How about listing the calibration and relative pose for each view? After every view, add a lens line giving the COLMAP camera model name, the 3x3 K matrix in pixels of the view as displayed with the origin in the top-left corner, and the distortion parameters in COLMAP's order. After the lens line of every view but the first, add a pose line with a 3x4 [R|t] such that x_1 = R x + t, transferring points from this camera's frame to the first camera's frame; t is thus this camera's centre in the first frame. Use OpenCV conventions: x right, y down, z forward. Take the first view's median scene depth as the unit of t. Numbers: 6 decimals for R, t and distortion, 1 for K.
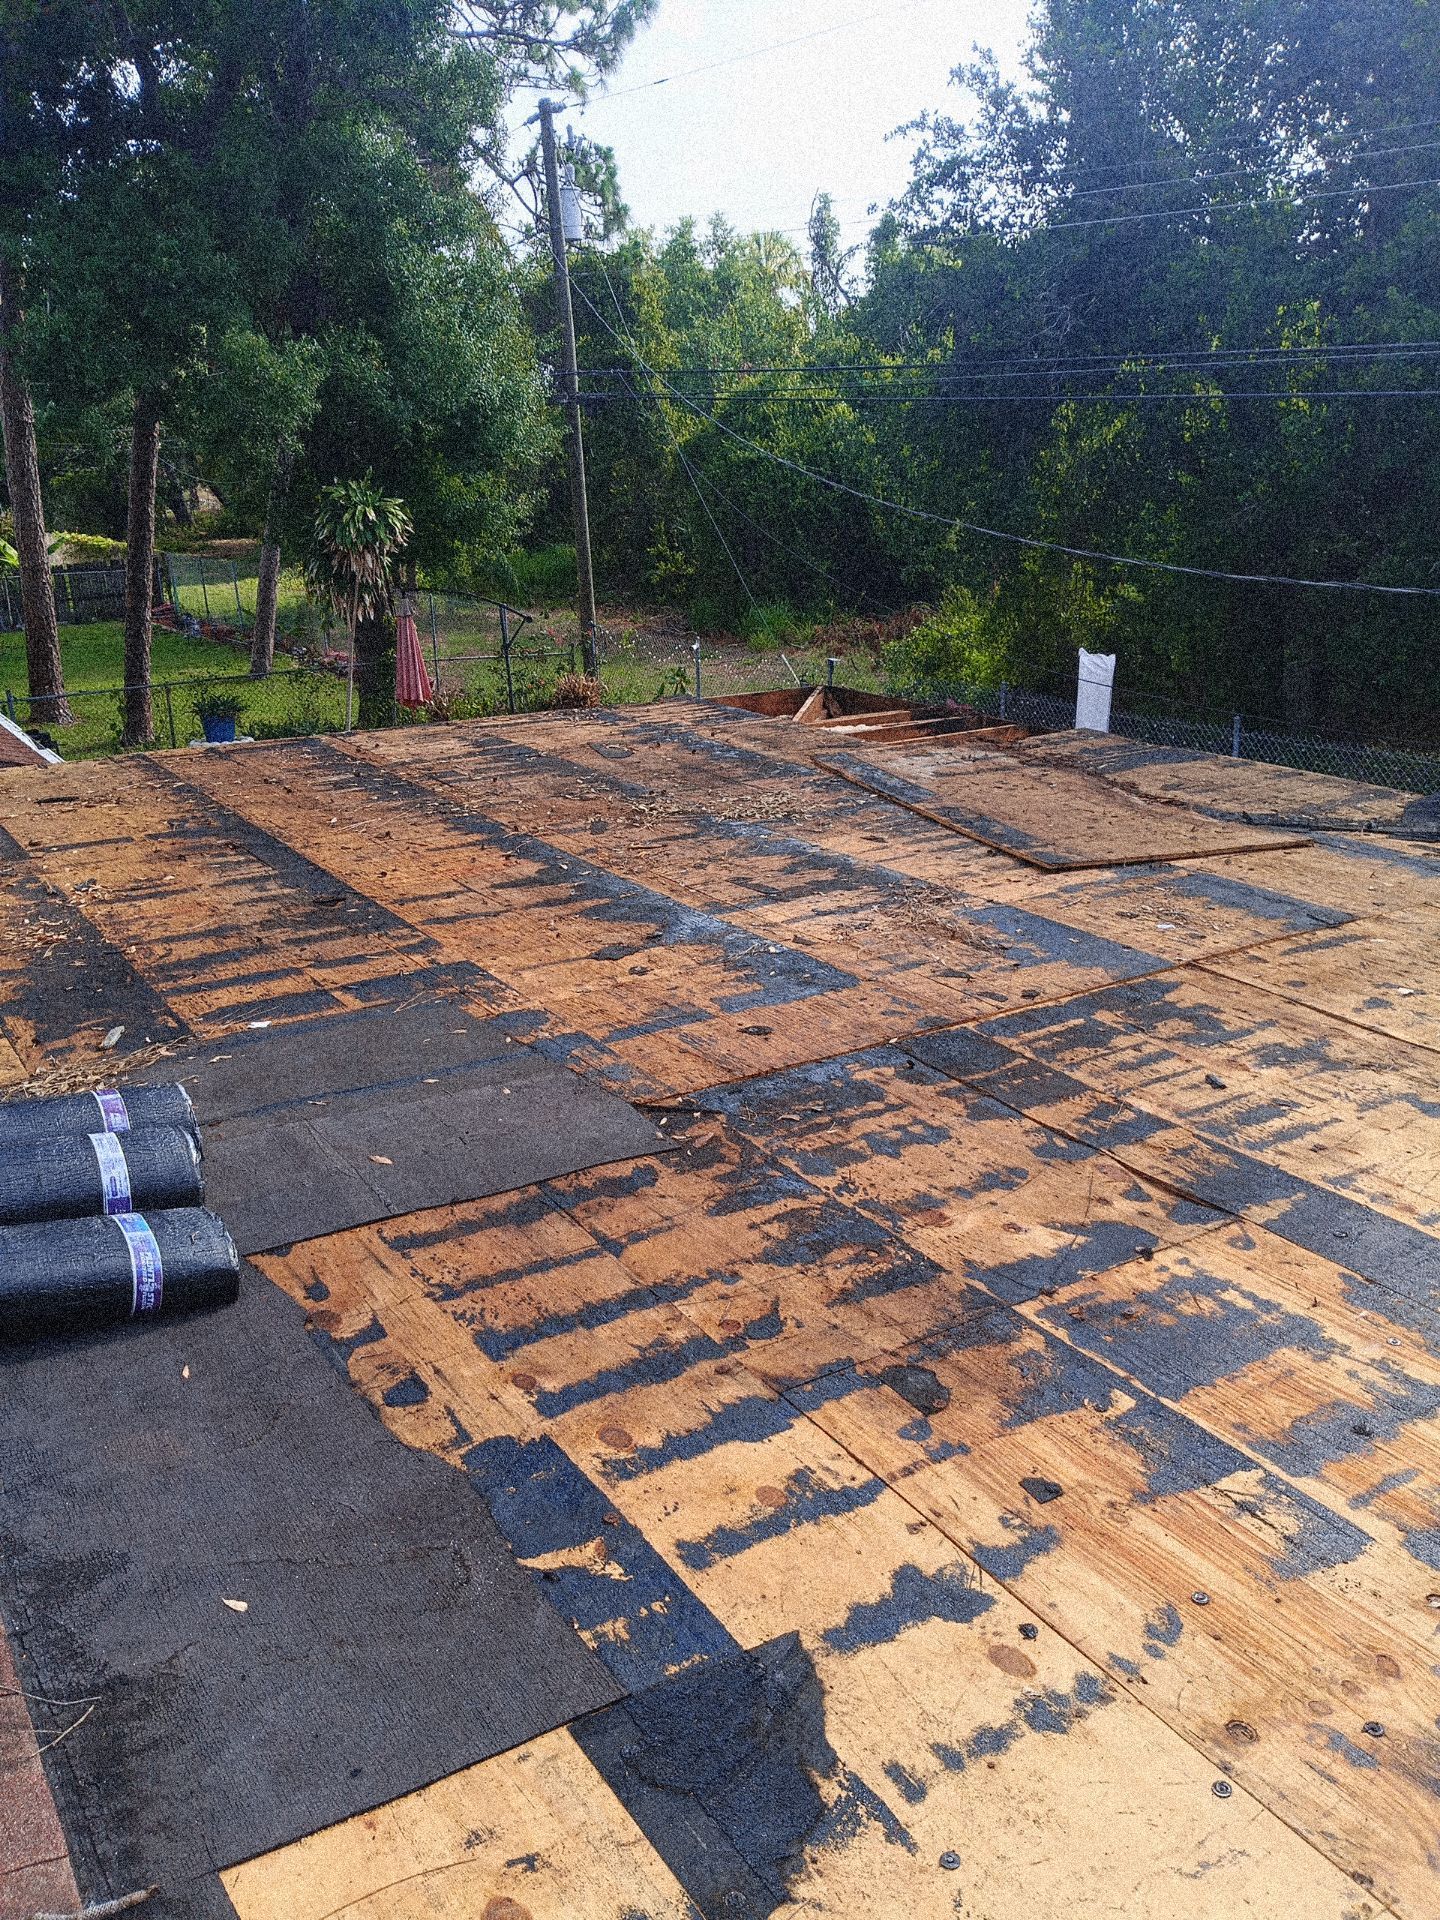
lens RADIAL K [[1542.5, 0, 720.0], [0, 1542.5, 960.0], [0, 0, 1]] dist [0.002451, 0.009445]
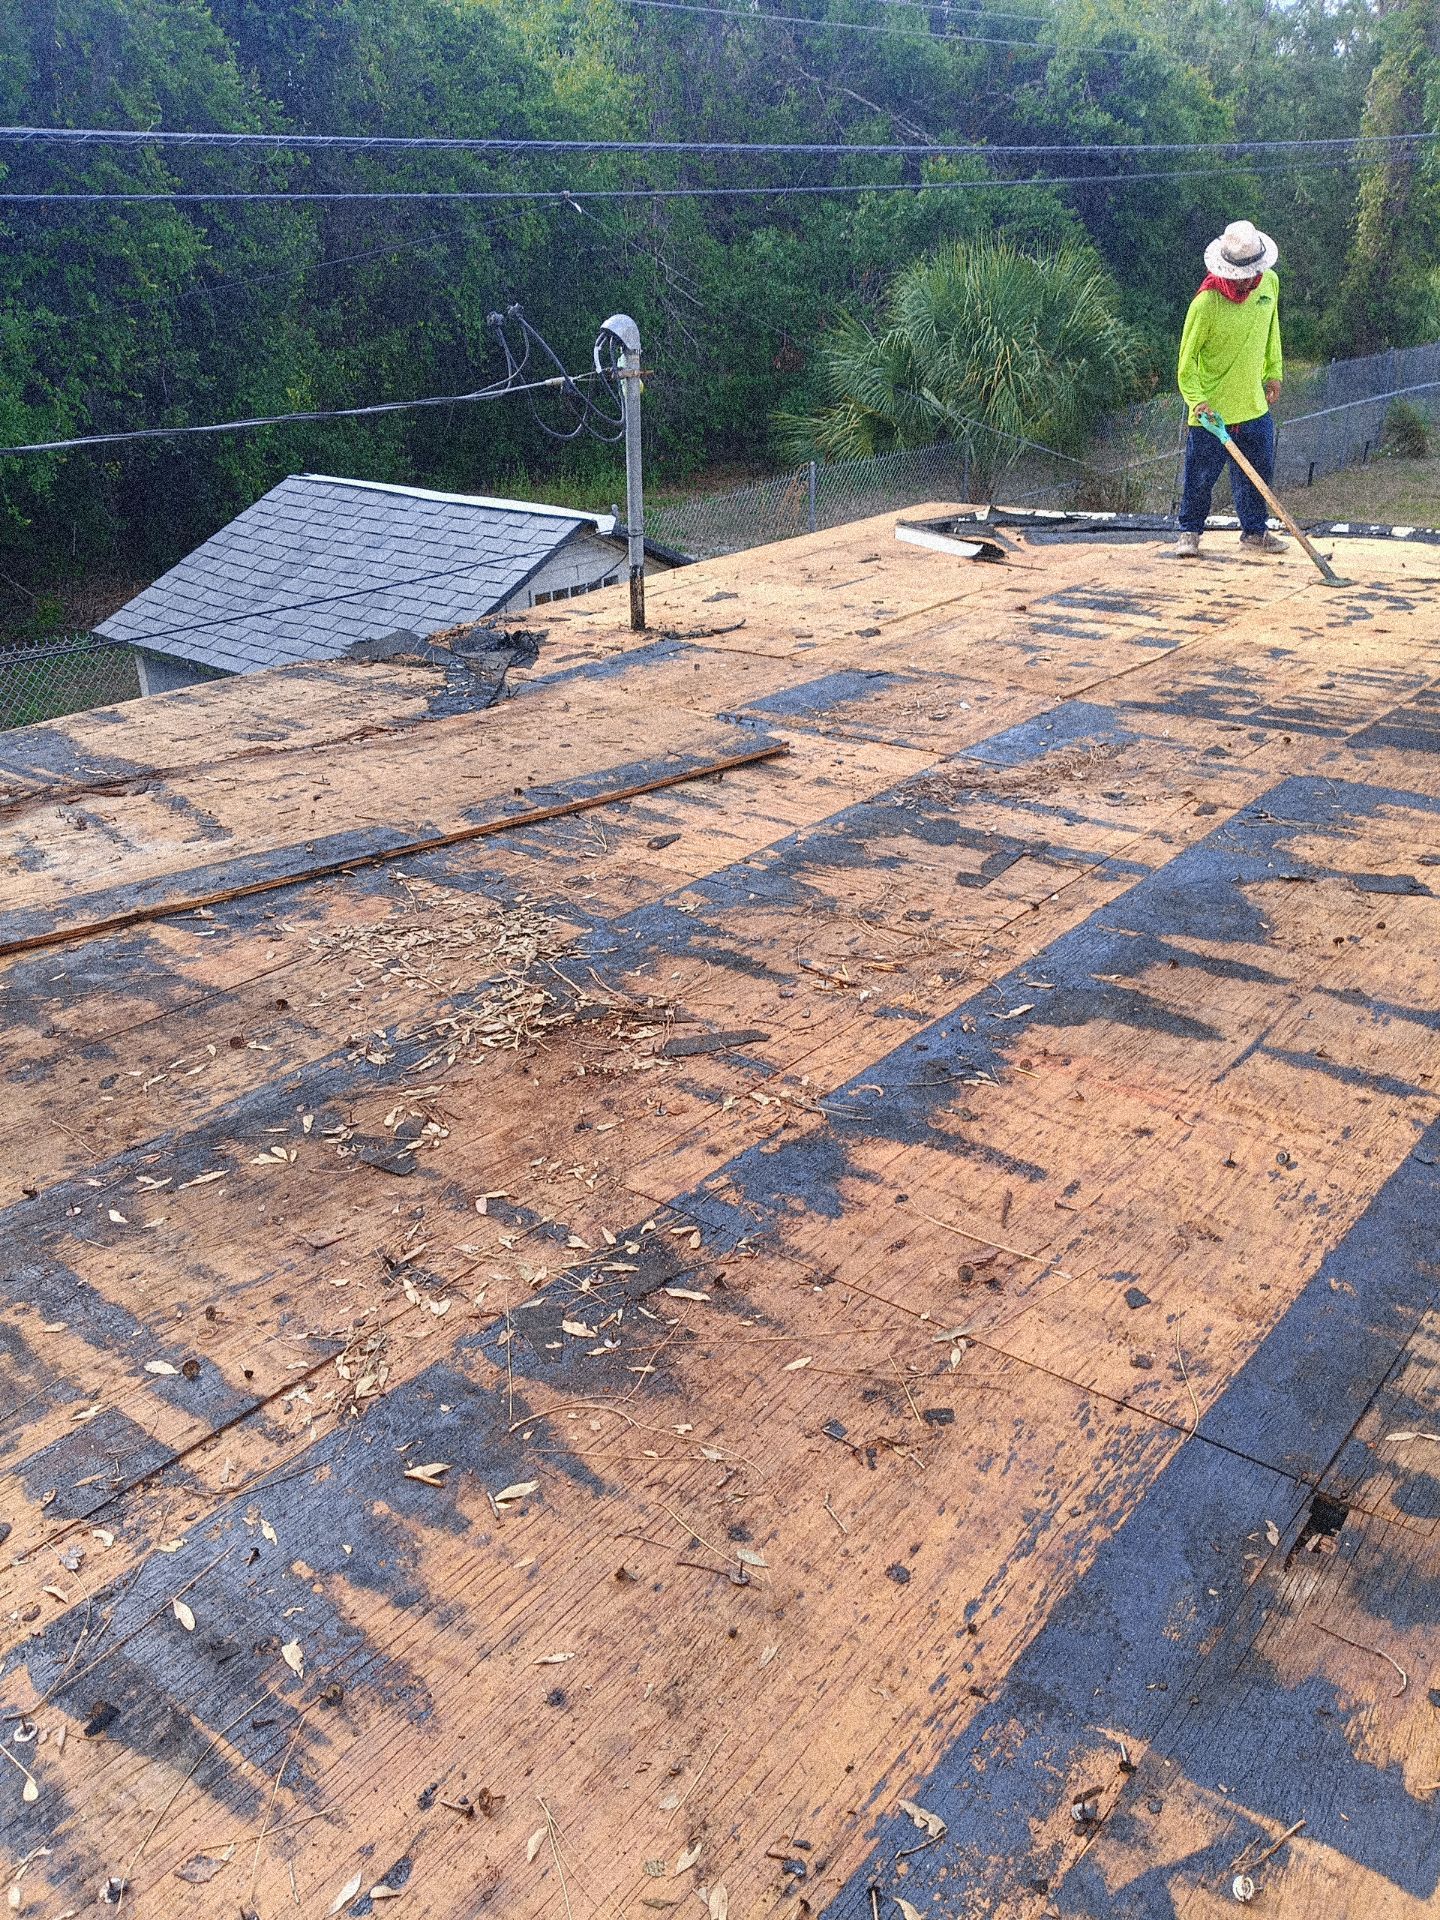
lens RADIAL K [[1542.5, 0, 720.0], [0, 1542.5, 960.0], [0, 0, 1]] dist [0.002451, 0.009445]
pose [[-0.297731, -0.375557, 0.877675, -0.608183], [0.340781, 0.816986, 0.465190, -0.409295], [-0.891754, 0.437597, -0.115259, 1.339855]]
